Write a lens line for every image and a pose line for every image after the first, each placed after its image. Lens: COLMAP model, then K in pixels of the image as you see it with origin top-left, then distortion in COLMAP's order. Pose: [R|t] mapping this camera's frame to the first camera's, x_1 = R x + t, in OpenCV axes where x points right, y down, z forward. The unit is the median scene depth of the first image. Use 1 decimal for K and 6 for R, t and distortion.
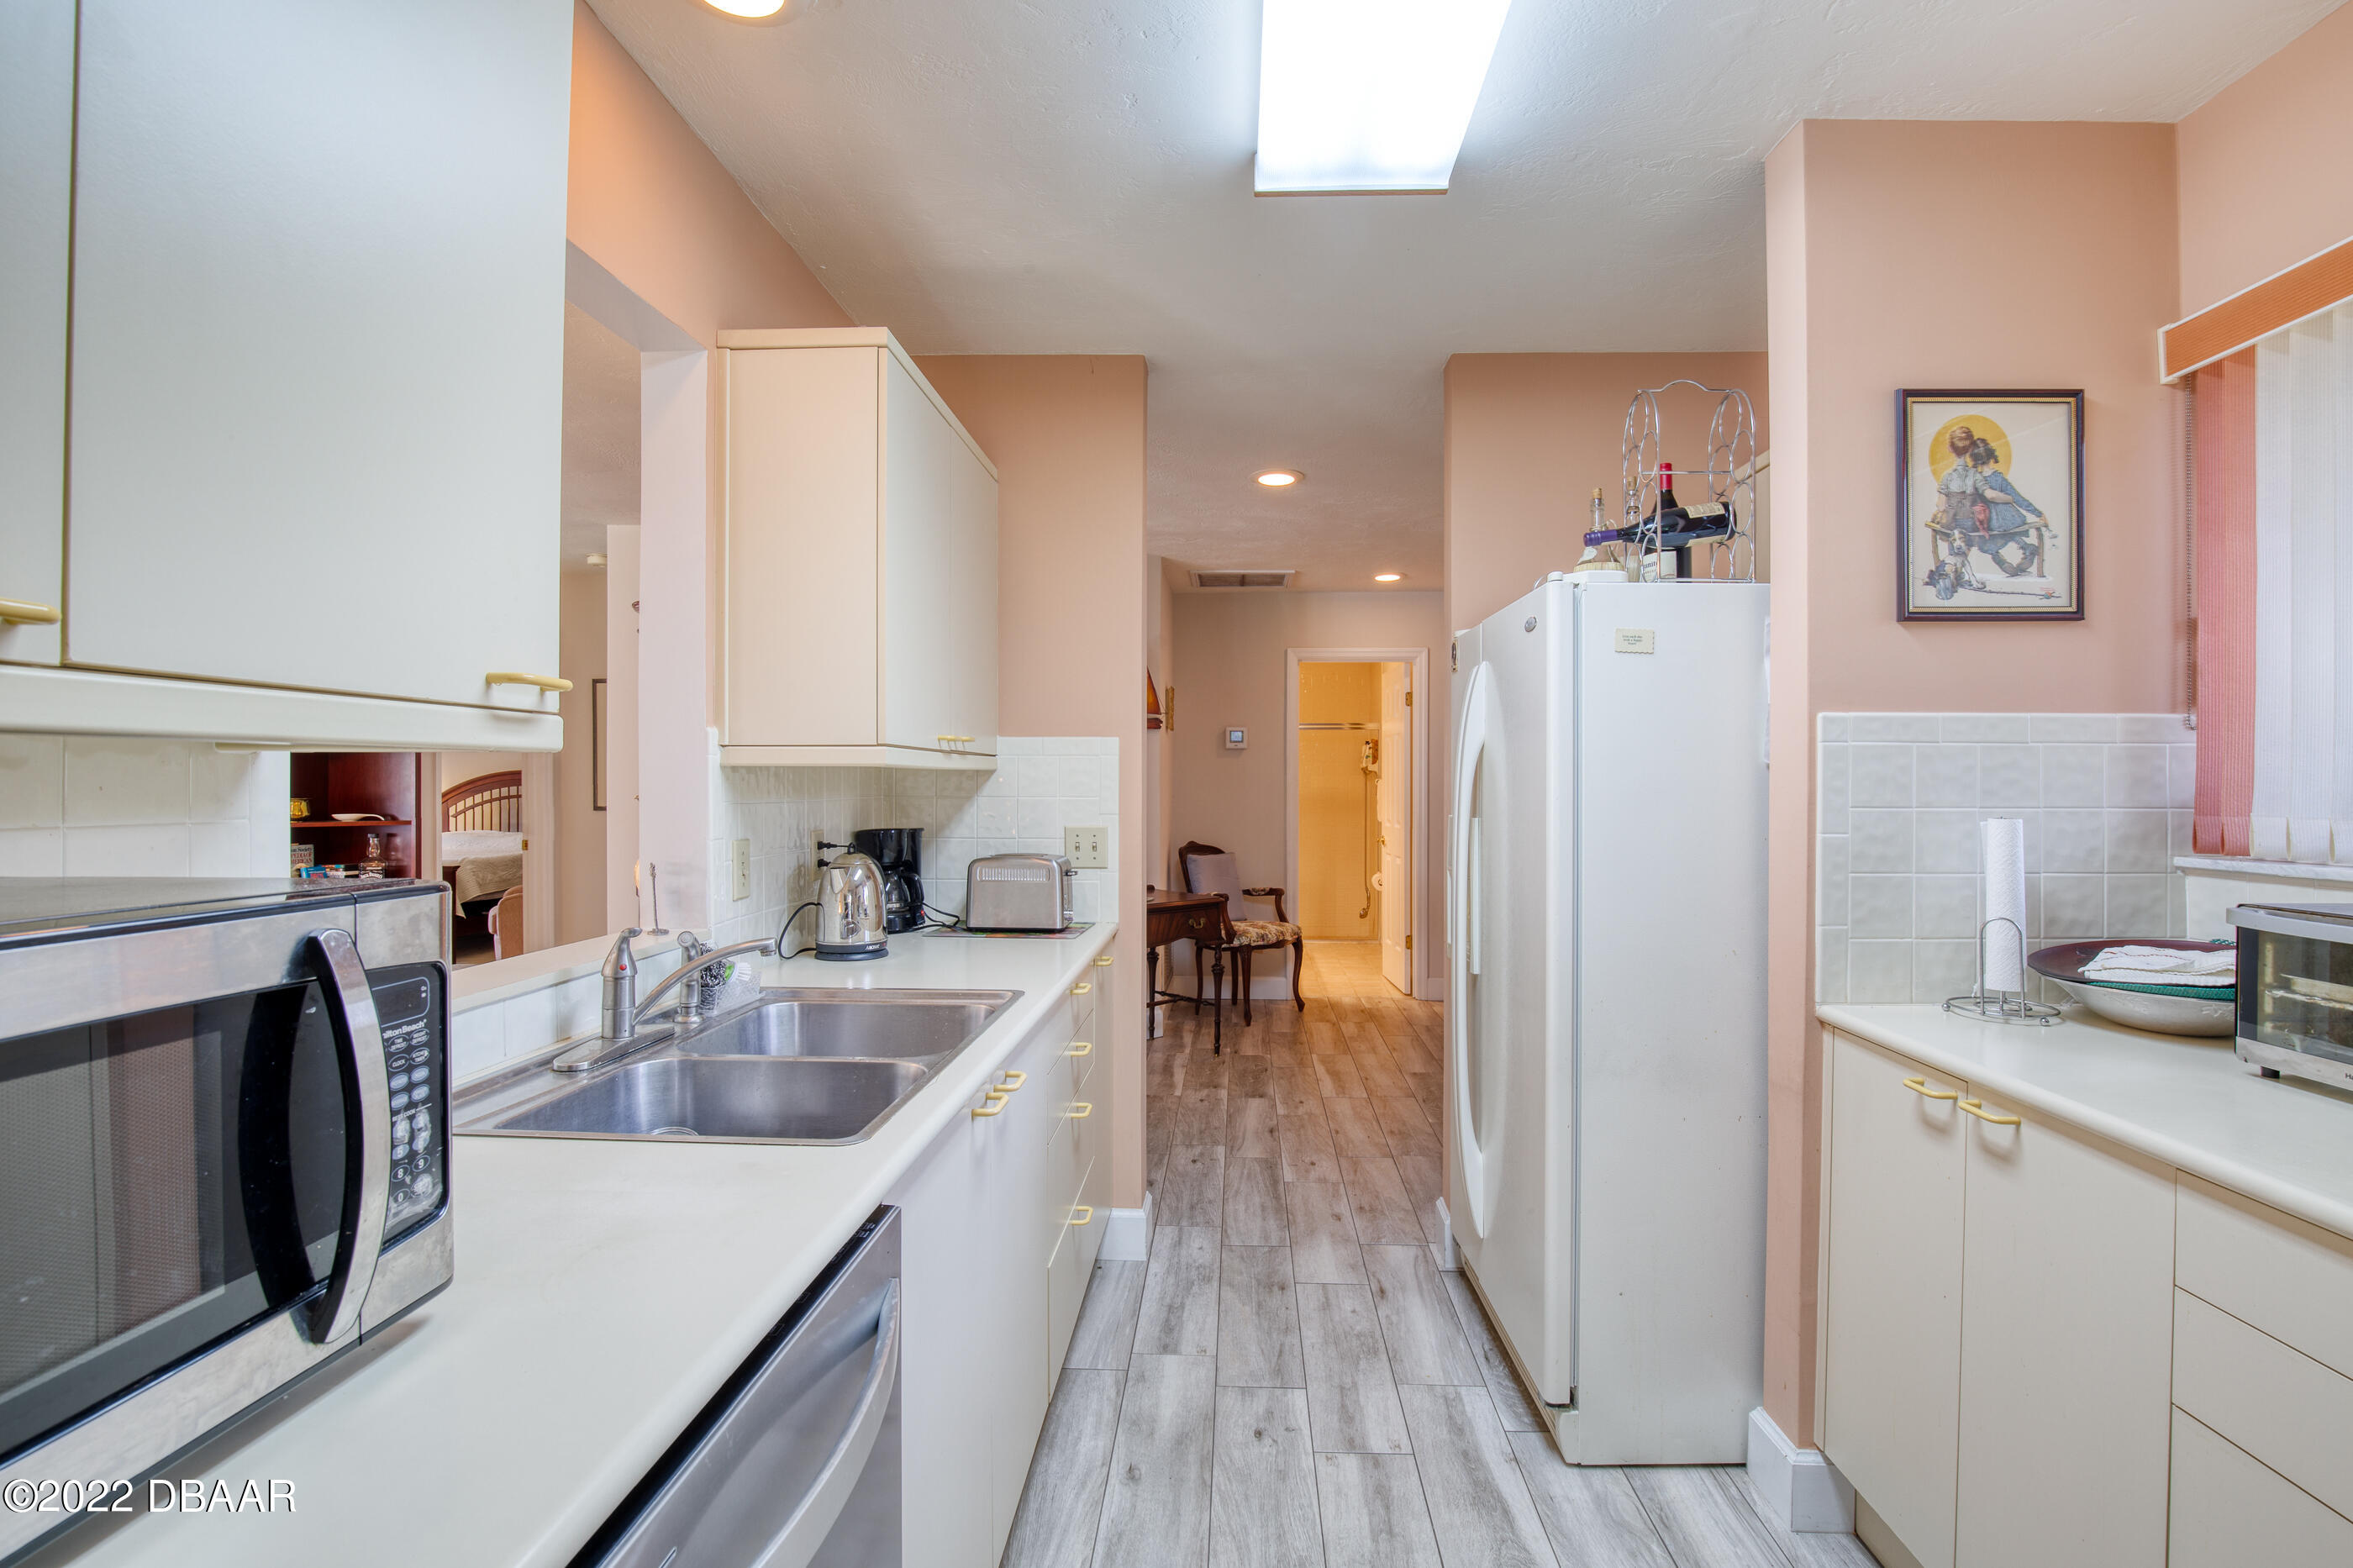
lens RADIAL K [[1067.4, 0, 1187.9], [0, 1067.4, 782.7], [0, 0, 1]] dist [-0.026729, 0.000710]
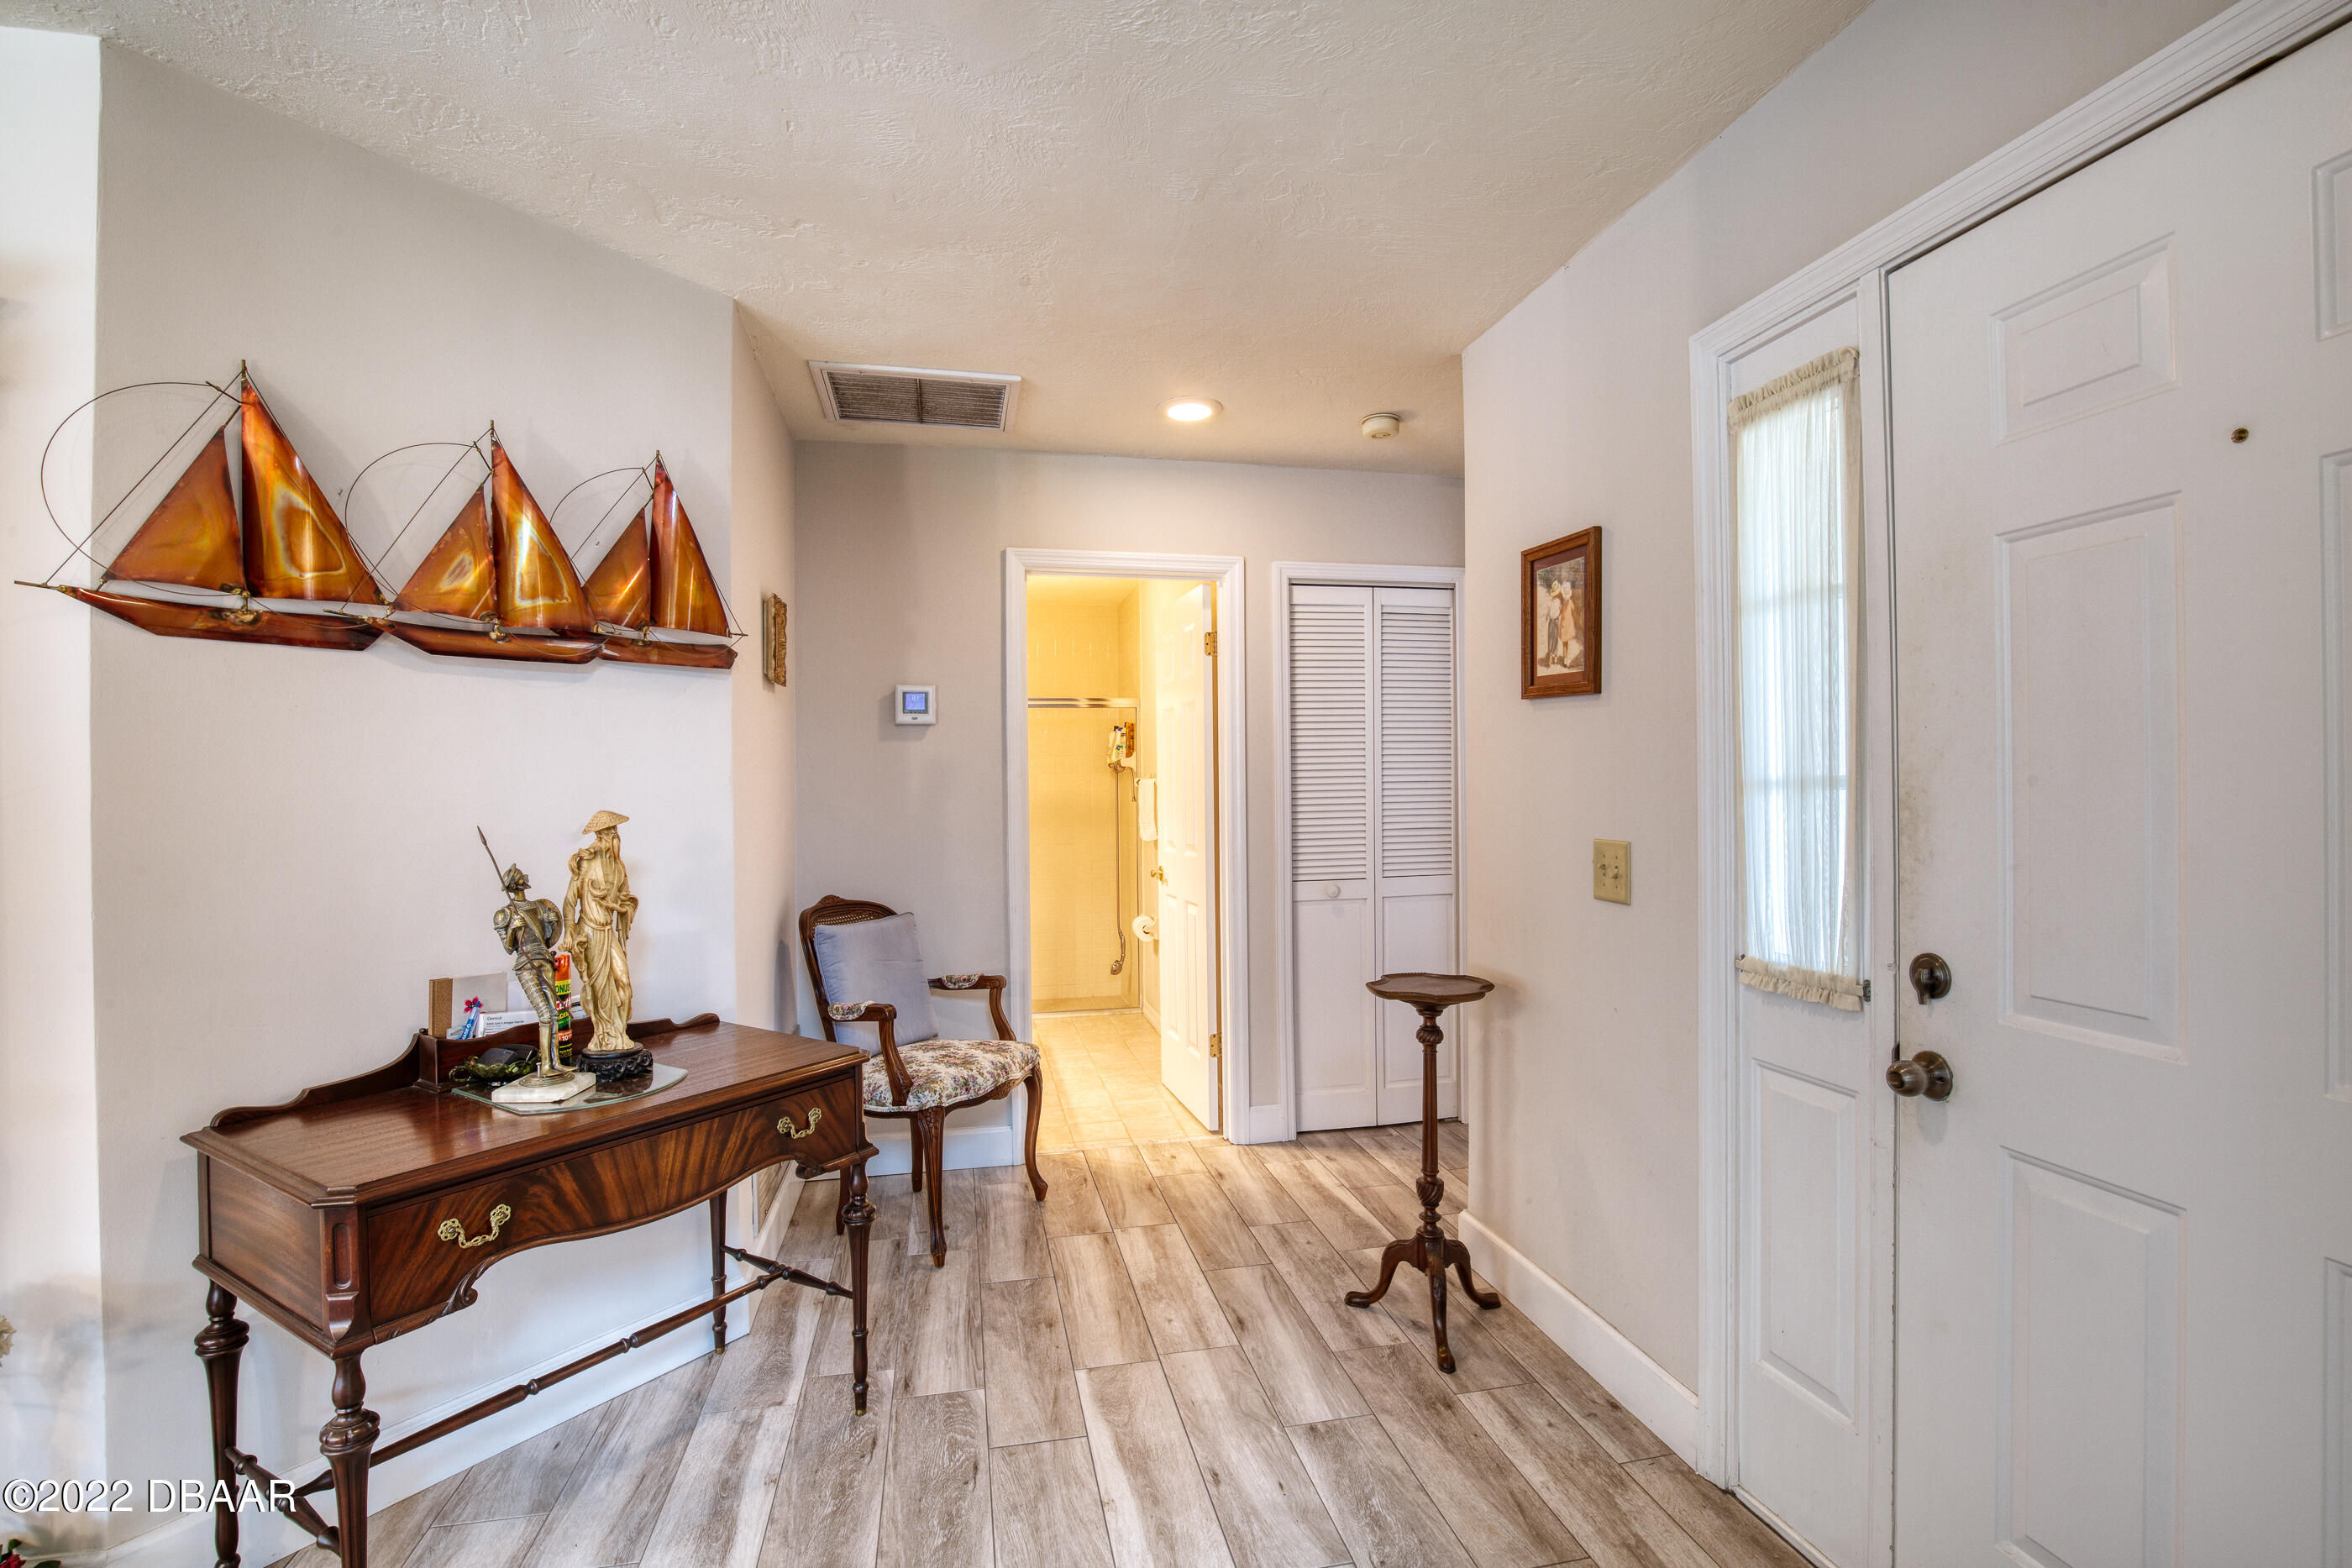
lens RADIAL K [[1073.1, 0, 1197.1], [0, 1073.1, 794.1], [0, 0, 1]] dist [-0.025079, -0.000032]
pose [[0.962784, -0.013066, 0.269955, 0.039377], [0.010879, 0.999895, 0.009595, 0.001190], [-0.270052, -0.006301, 0.962825, 0.468461]]
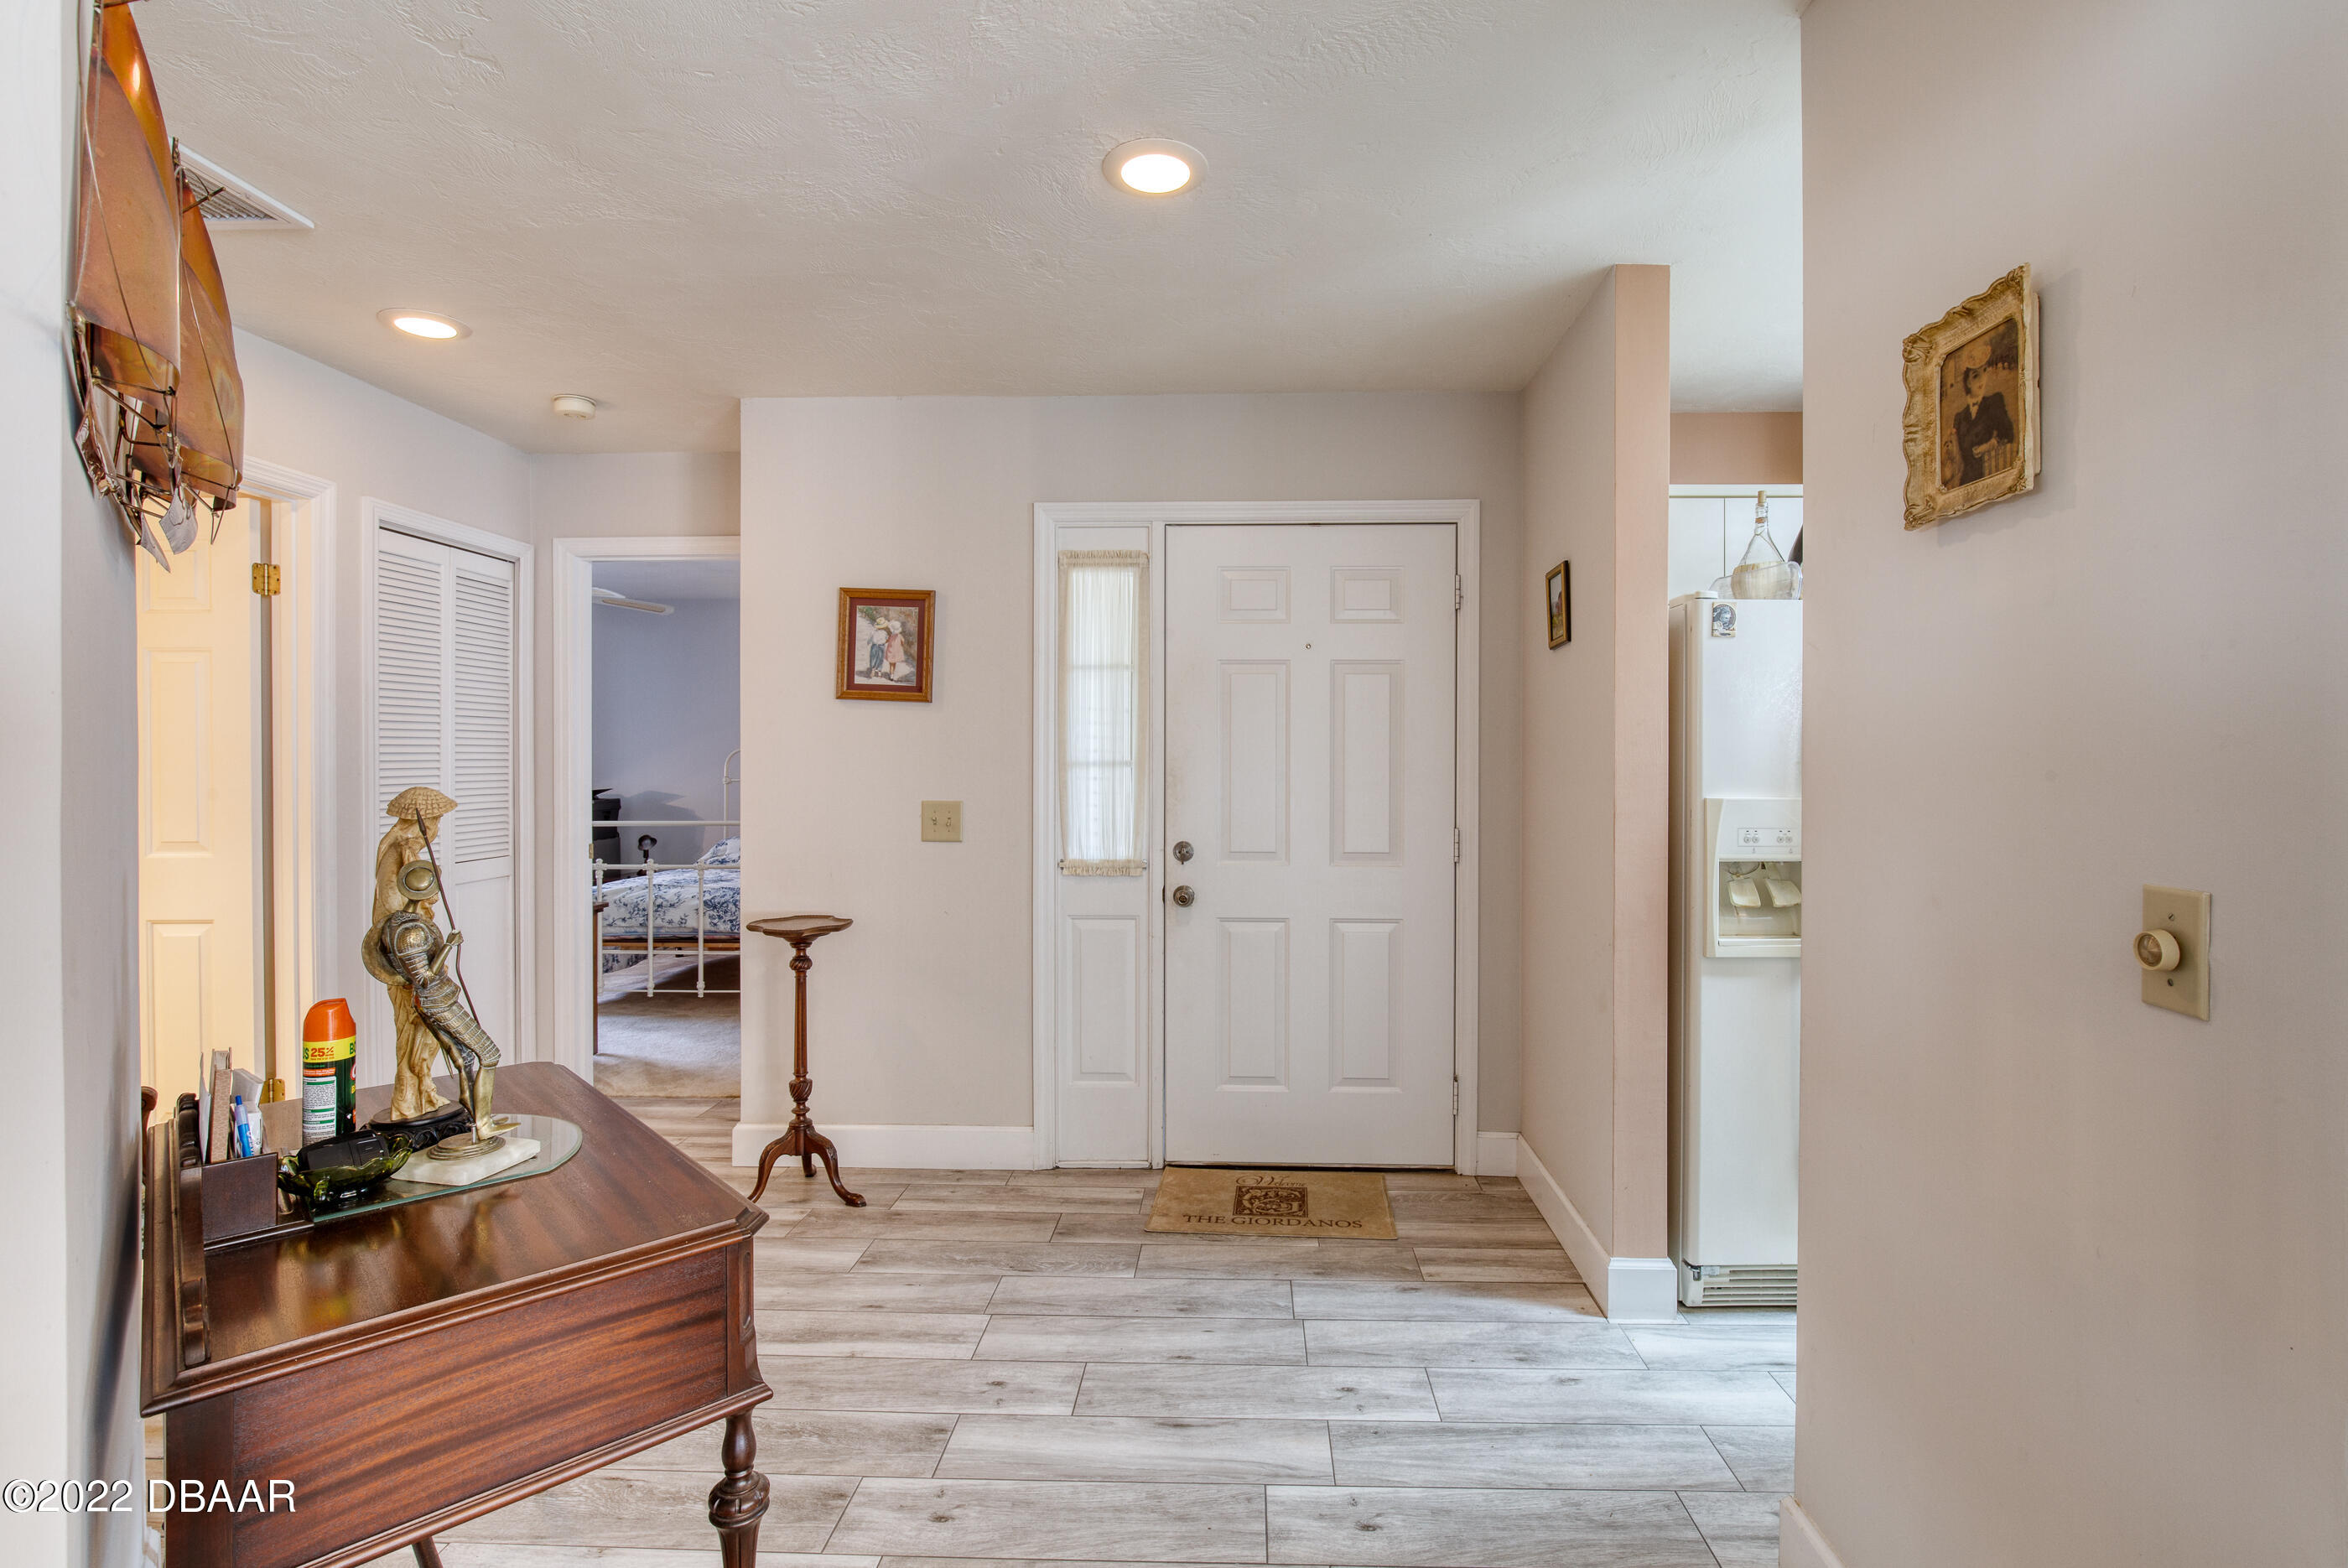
lens RADIAL K [[1090.5, 0, 1206.0], [0, 1090.5, 771.5], [0, 0, 1]] dist [-0.002959, 0.000067]
pose [[-0.011776, -0.010293, 0.999878, -0.300448], [-0.002109, 0.999945, 0.010269, 0.000802], [-0.999928, -0.001988, -0.011797, 0.658832]]
